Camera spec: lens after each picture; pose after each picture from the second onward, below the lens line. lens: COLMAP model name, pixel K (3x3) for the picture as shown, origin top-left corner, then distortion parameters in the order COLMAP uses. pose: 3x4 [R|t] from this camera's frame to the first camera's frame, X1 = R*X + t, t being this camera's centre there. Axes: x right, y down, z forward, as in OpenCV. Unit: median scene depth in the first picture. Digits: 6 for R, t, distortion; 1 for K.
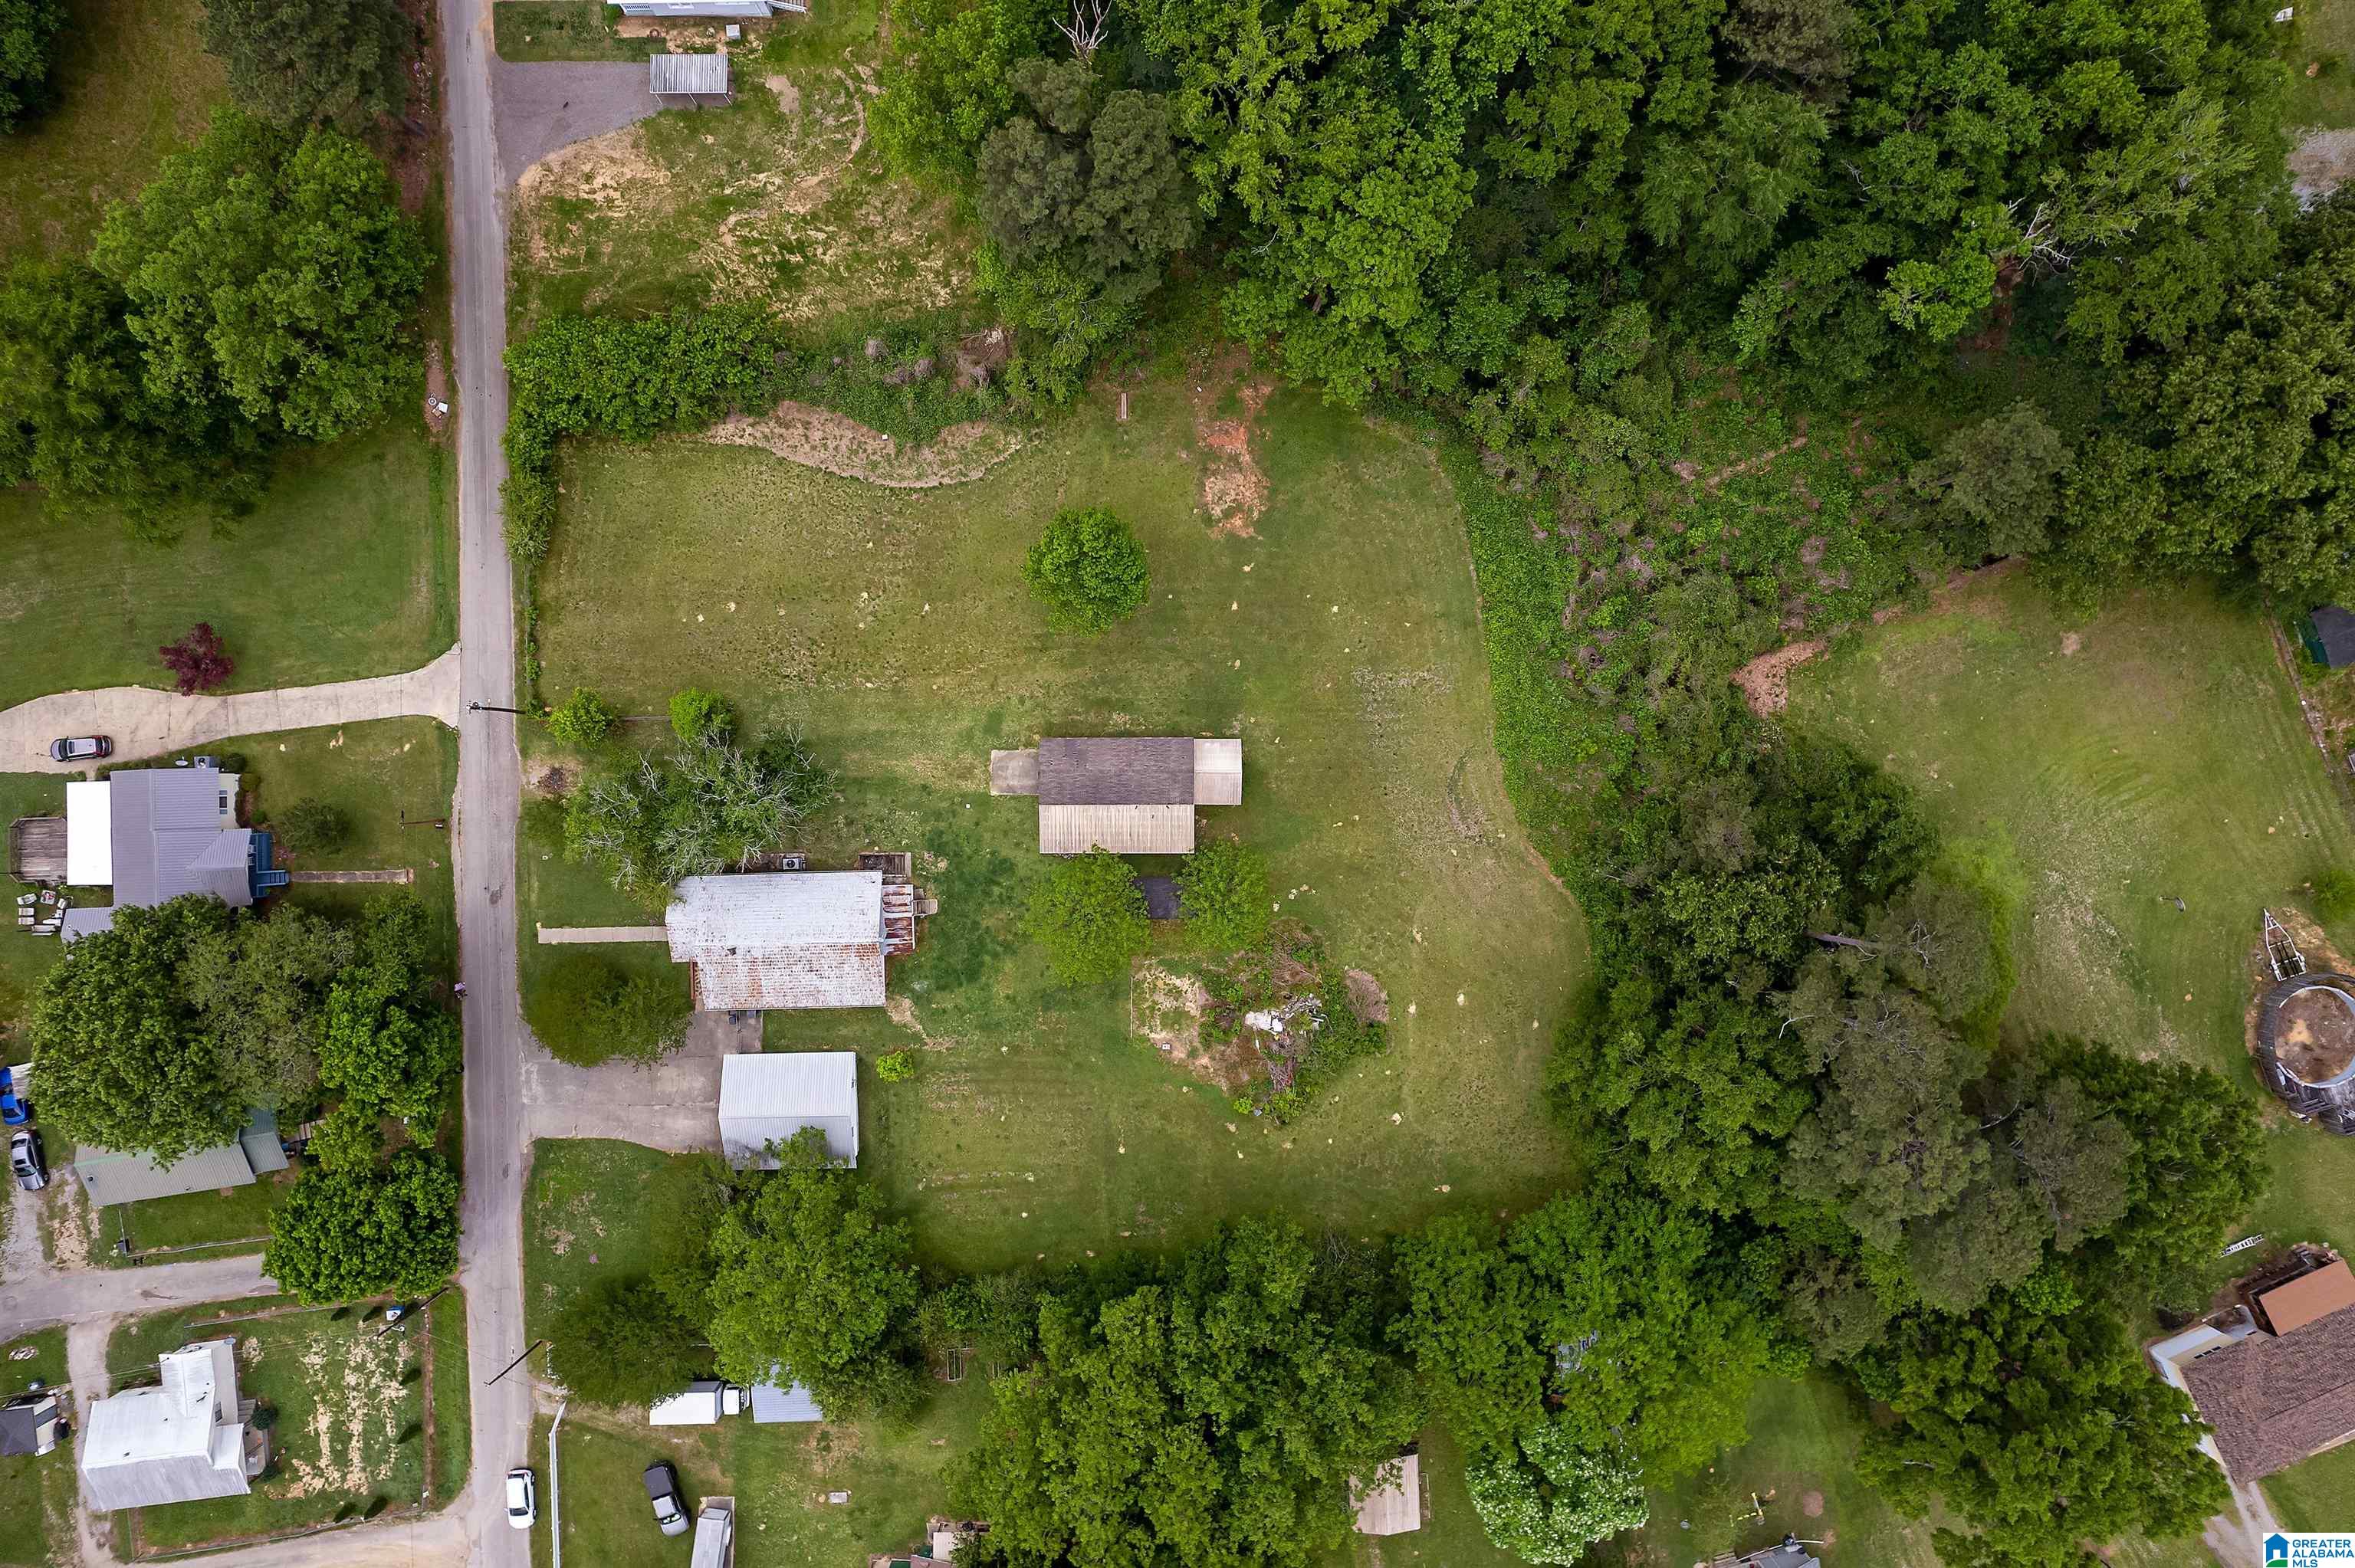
lens RADIAL K [[1510.7, 0, 1177.5], [0, 1510.7, 784.0], [0, 0, 1]] dist [-0.080177, 0.063473]
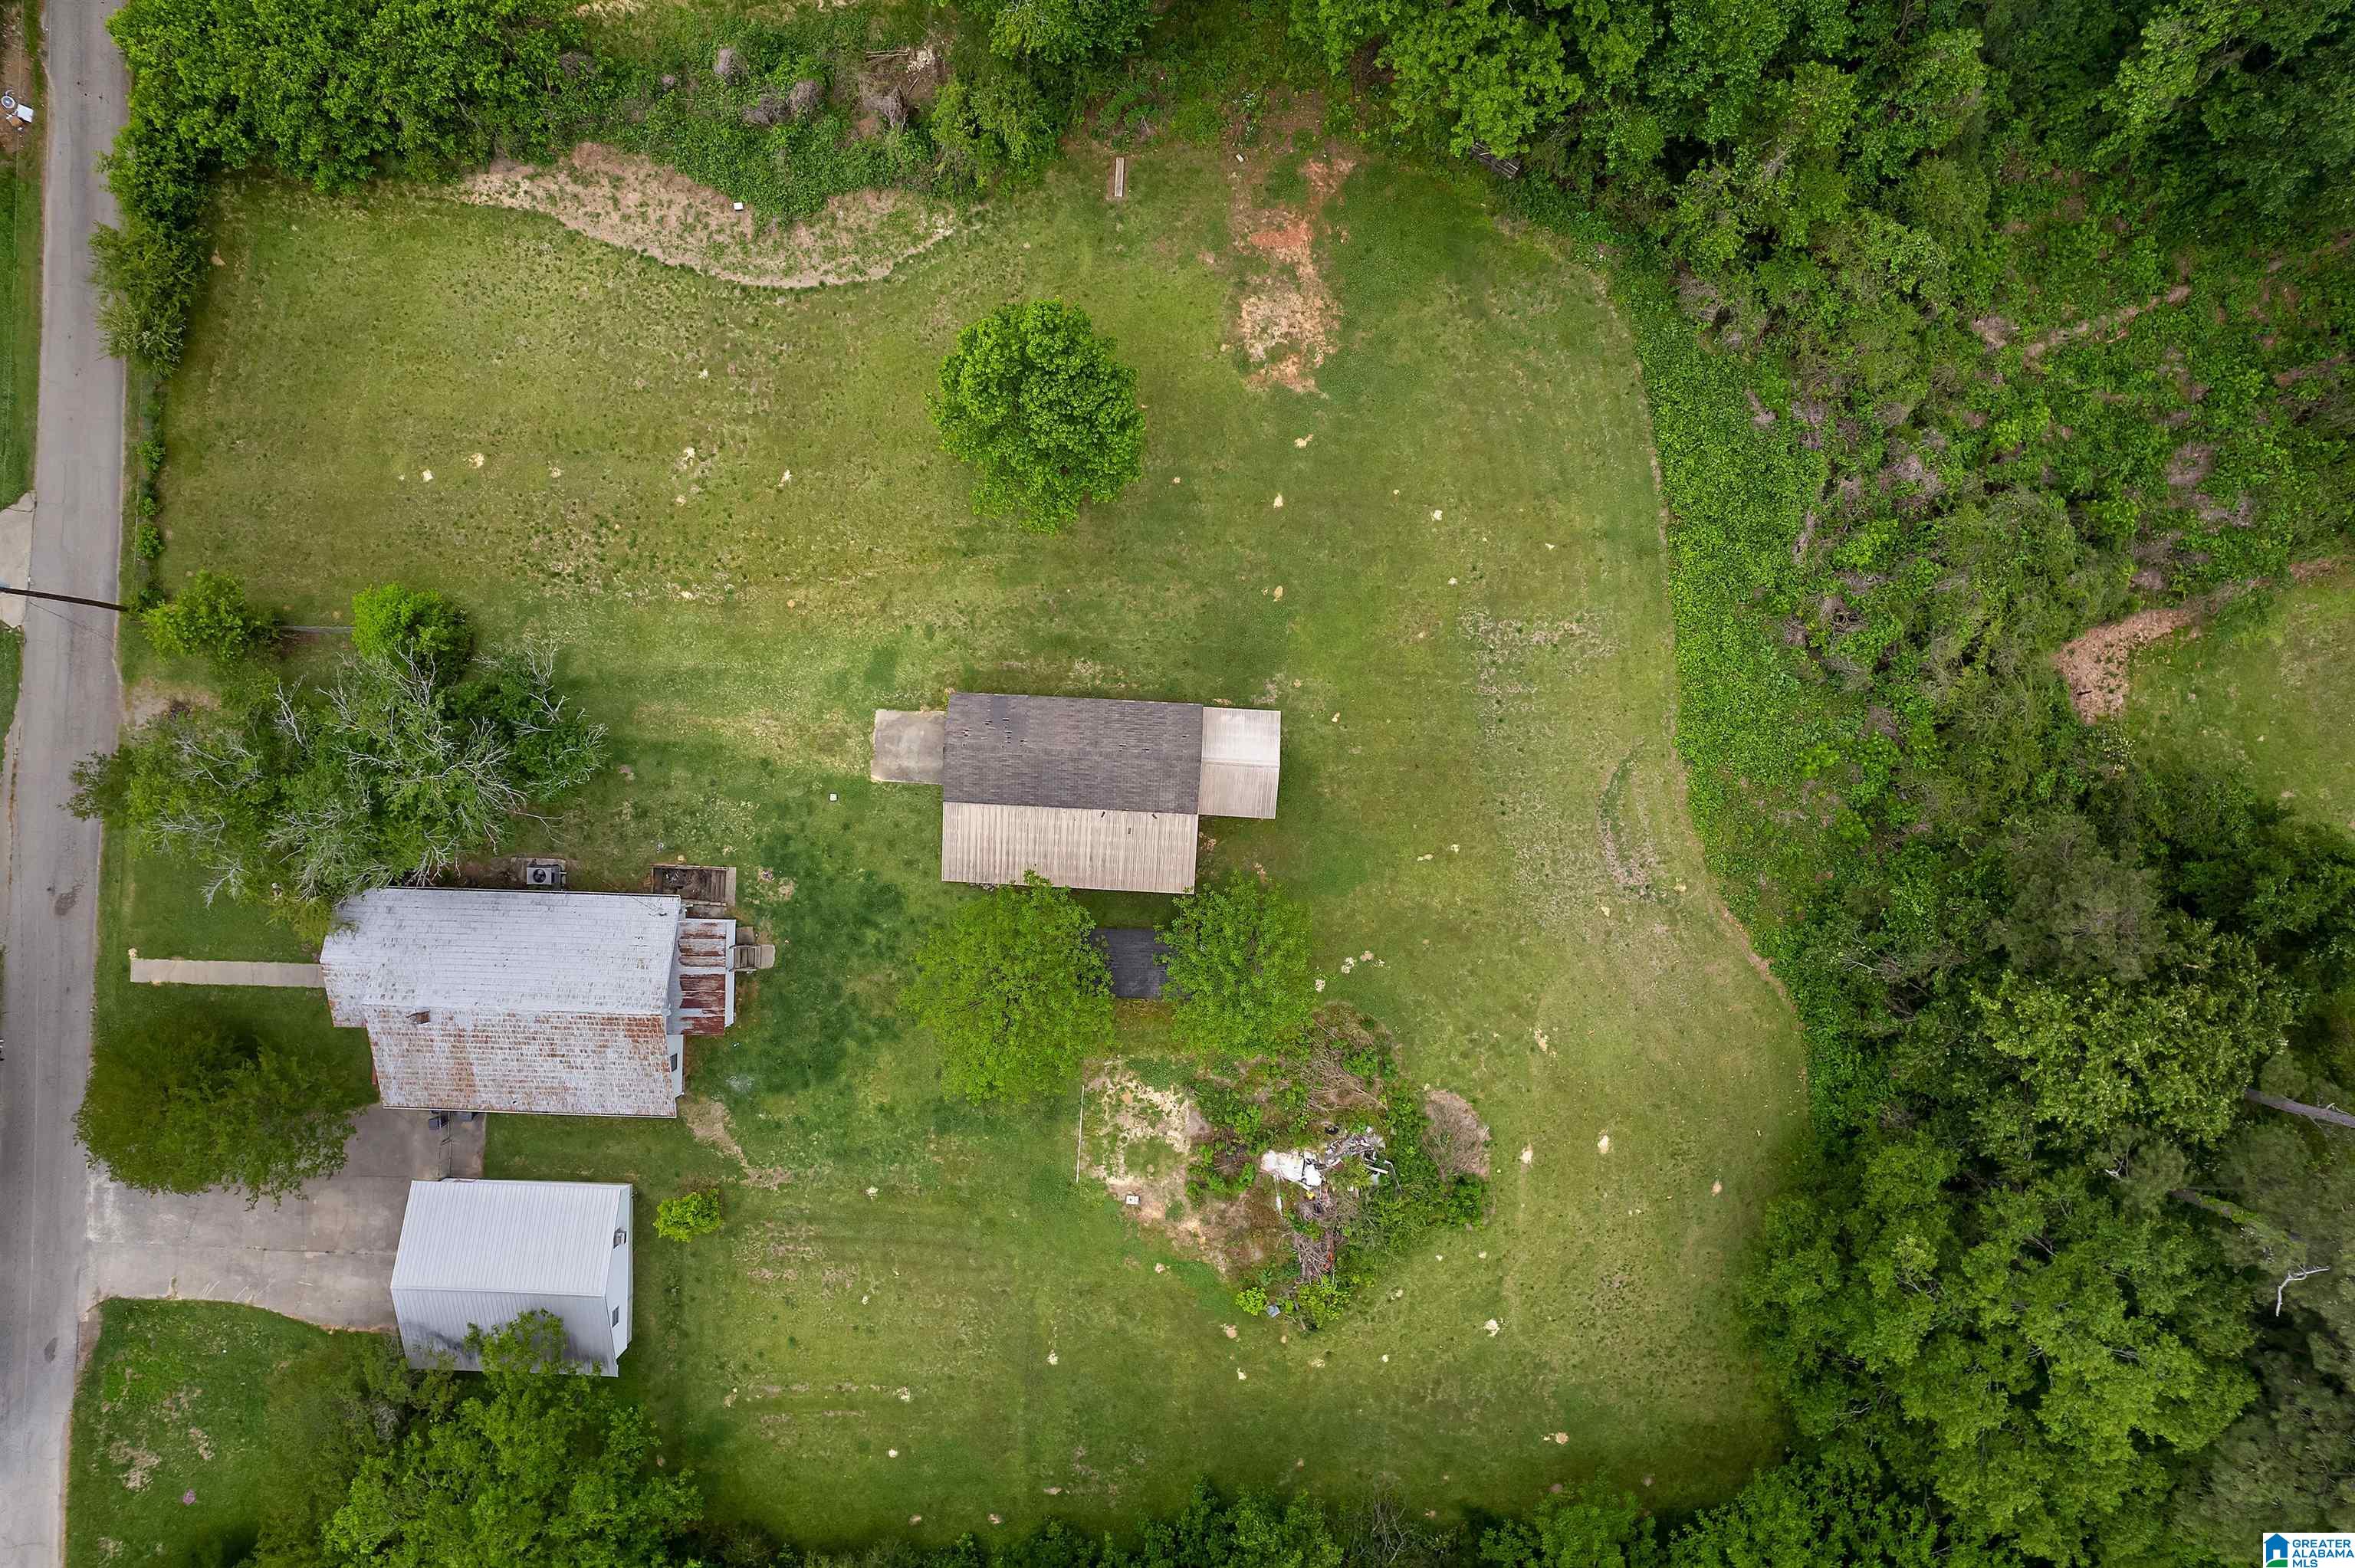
lens RADIAL K [[1510.7, 0, 1177.5], [0, 1510.7, 784.0], [0, 0, 1]] dist [-0.080177, 0.063473]
pose [[0.998623, 0.052387, 0.002729, 0.000416], [-0.052394, 0.998623, 0.002553, 0.000214], [-0.002591, -0.002693, 0.999993, 0.379230]]
